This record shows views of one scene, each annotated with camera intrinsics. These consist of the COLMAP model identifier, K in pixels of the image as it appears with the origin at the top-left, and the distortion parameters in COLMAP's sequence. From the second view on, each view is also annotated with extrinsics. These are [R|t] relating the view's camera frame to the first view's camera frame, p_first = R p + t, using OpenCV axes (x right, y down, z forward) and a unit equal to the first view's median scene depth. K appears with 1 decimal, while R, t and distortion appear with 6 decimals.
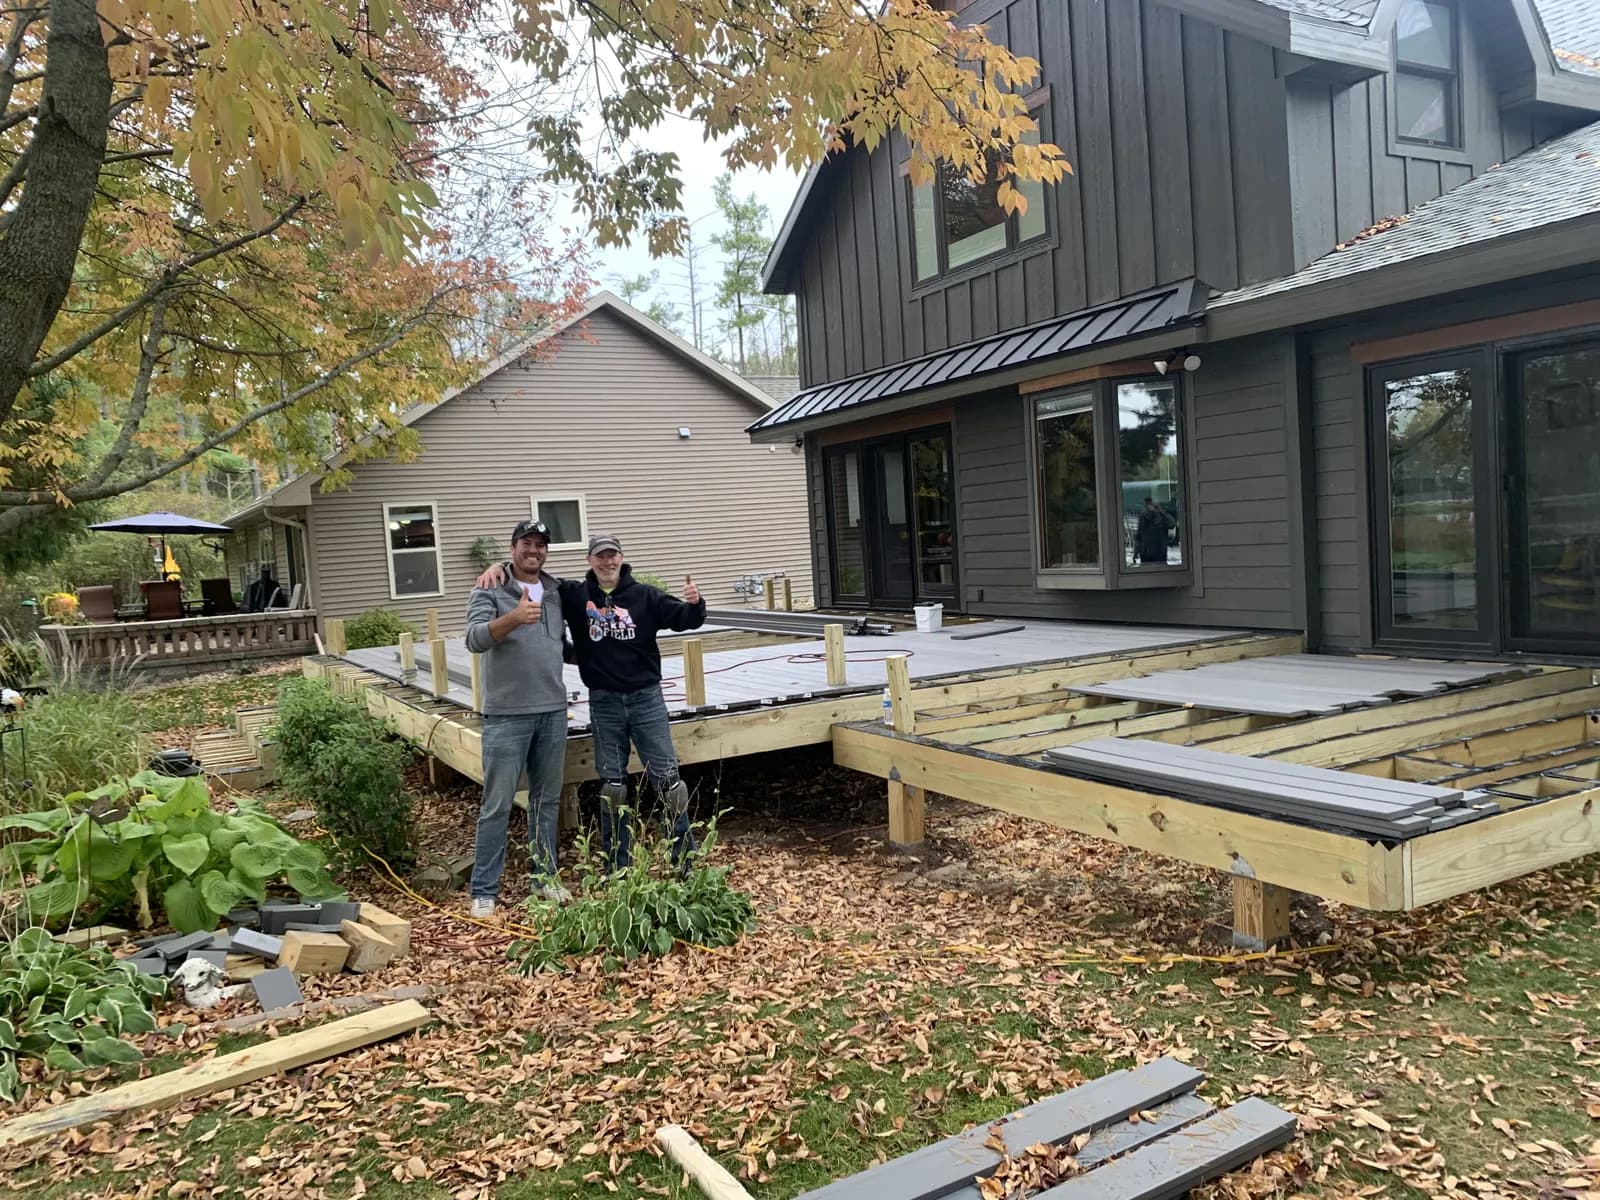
lens RADIAL K [[1309.2, 0, 800.0], [0, 1309.2, 600.0], [0, 0, 1]] dist [-0.004184, 0.069692]
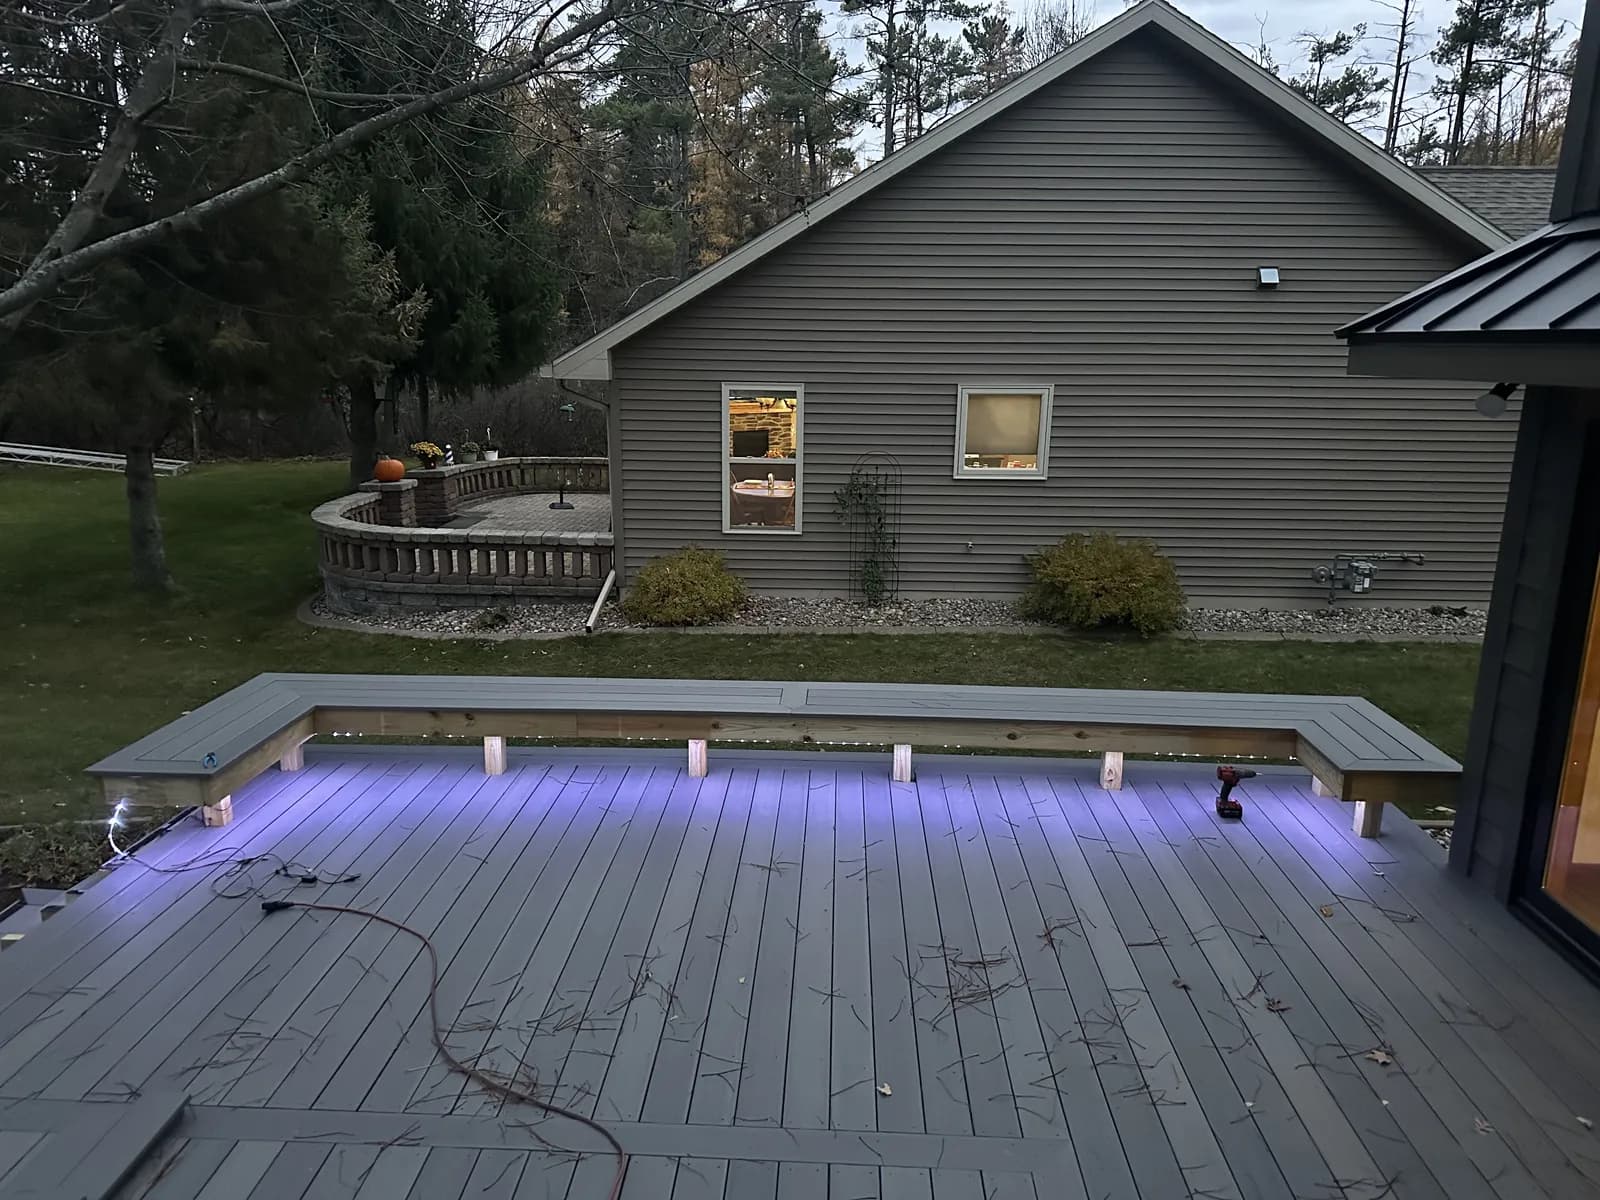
lens RADIAL K [[1158.5, 0, 800.0], [0, 1158.5, 600.0], [0, 0, 1]] dist [0.060436, 0.001149]
pose [[0.864981, 0.181988, -0.467642, -0.003691], [-0.092458, 0.973763, 0.207934, -0.081150], [0.493214, -0.136622, 0.859113, 0.464434]]
